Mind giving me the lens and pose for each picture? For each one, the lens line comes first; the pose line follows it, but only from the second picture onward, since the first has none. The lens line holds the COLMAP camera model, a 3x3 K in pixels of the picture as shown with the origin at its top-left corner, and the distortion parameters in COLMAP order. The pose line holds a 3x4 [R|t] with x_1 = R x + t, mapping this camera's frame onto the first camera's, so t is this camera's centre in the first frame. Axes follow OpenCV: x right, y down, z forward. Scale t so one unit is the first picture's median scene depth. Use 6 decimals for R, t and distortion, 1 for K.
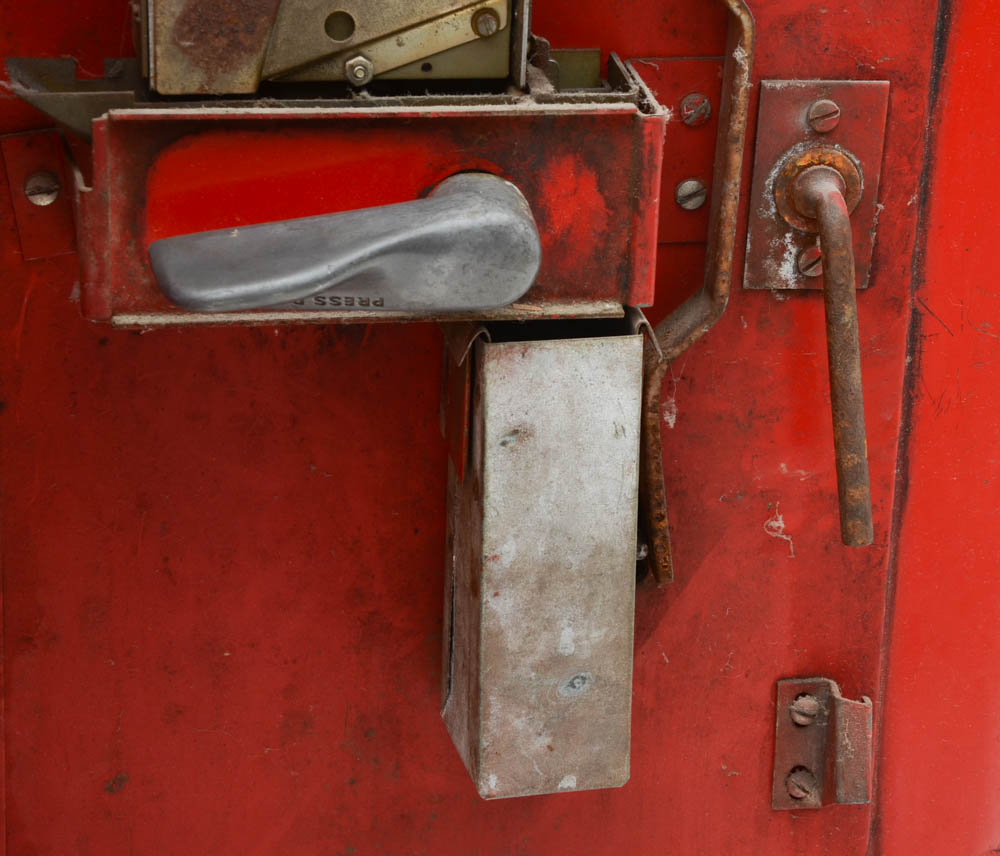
lens RADIAL K [[3309.1, 0, 501.8], [0, 3309.1, 427.8], [0, 0, 1]] dist [0.481072, 0.000000]
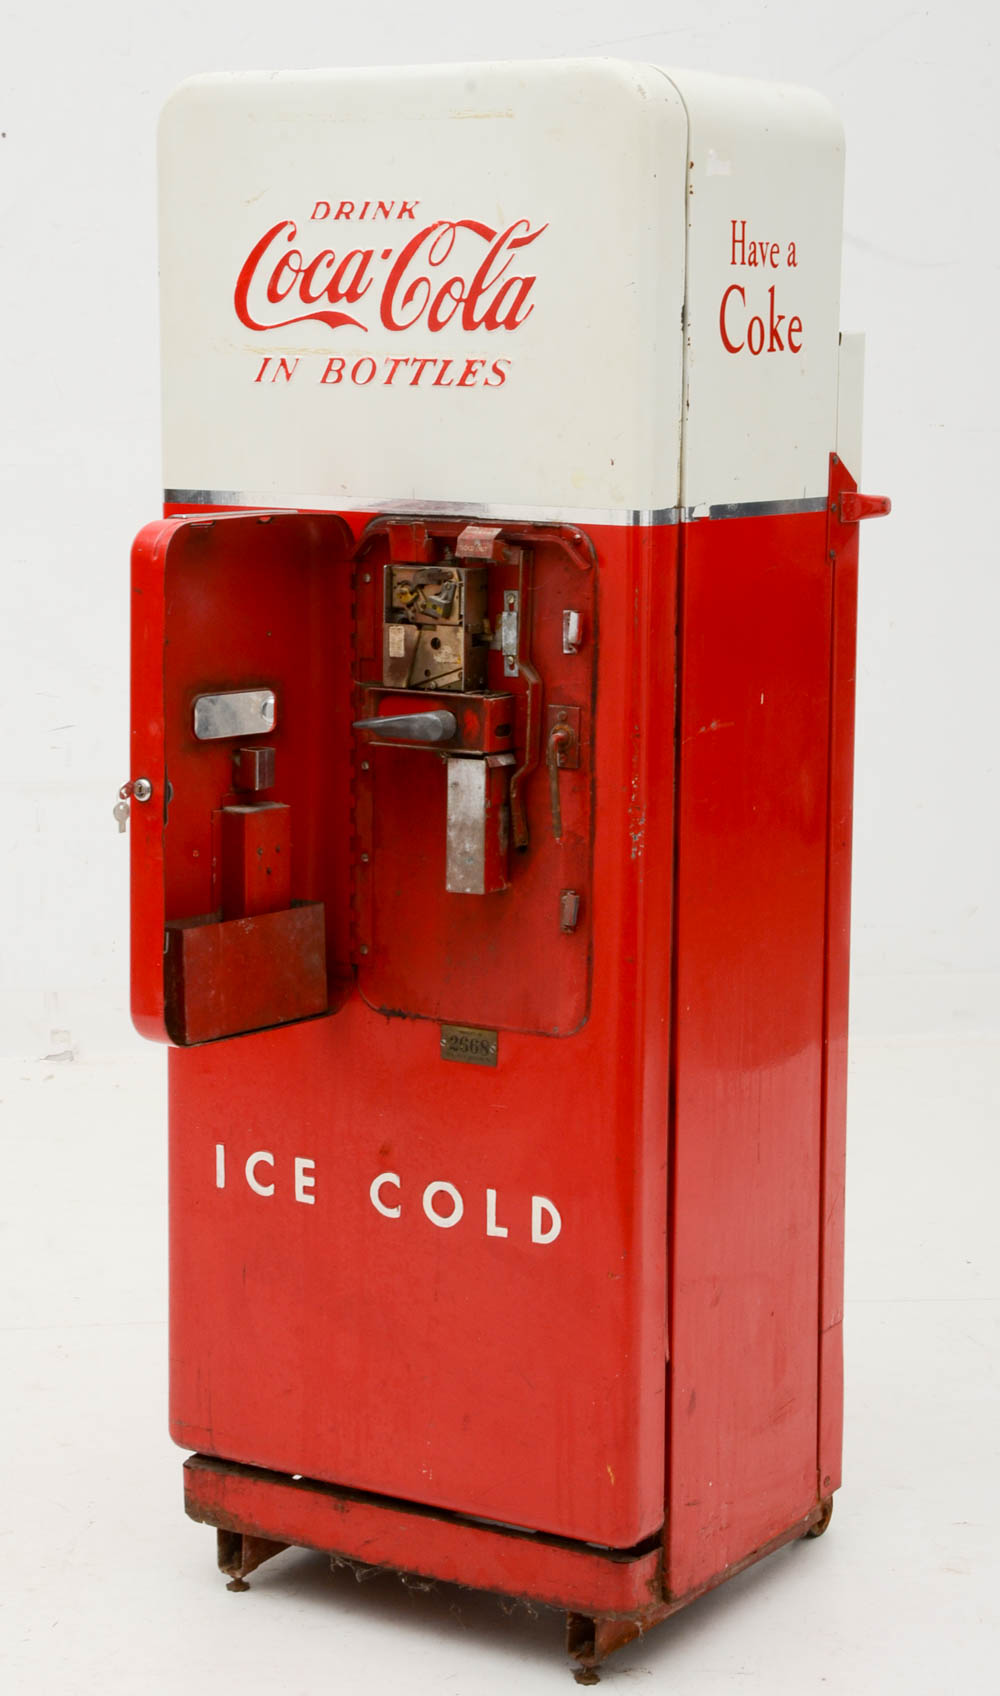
lens RADIAL K [[3269.3, 0, 502.5], [0, 3269.3, 849.7], [0, 0, 1]] dist [0.322840, 0.000000]
pose [[0.733487, 0.065920, -0.676499, 2.544169], [-0.244002, 0.954481, -0.171549, 0.691973], [0.634397, 0.290896, 0.716184, -1.584896]]
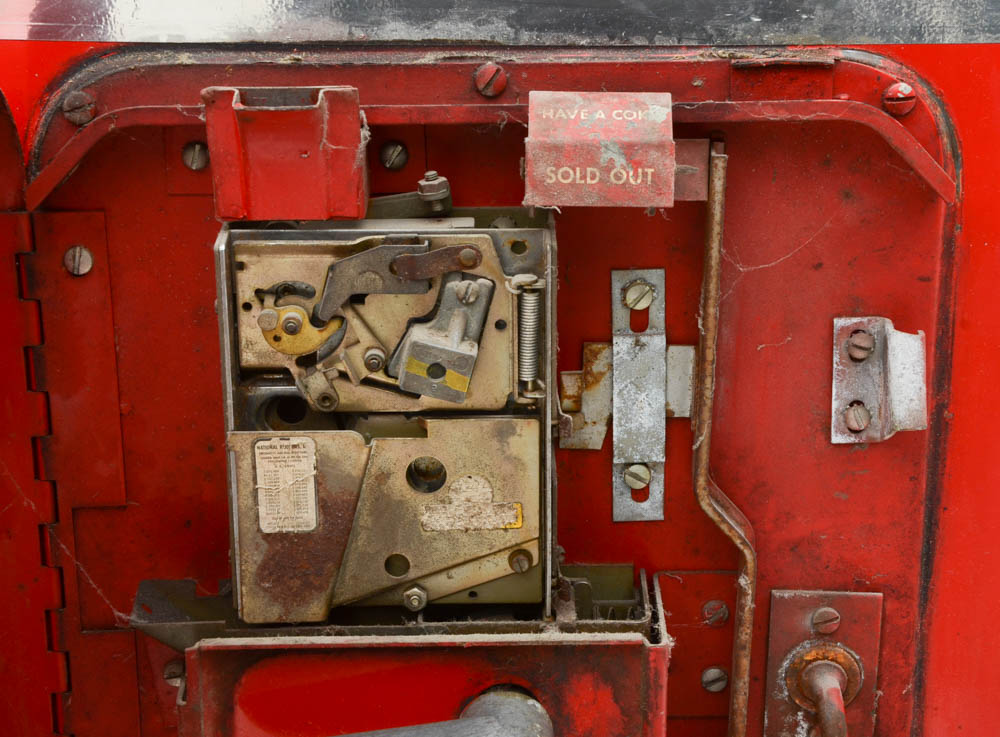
lens RADIAL K [[2111.1, 0, 501.4], [0, 2111.1, 371.8], [0, 0, 1]] dist [0.276384, 0.000000]
pose [[0.985408, 0.018123, -0.169244, 0.114113], [-0.024395, 0.999088, -0.035050, -0.159189], [0.168454, 0.038667, 0.984951, 0.235542]]
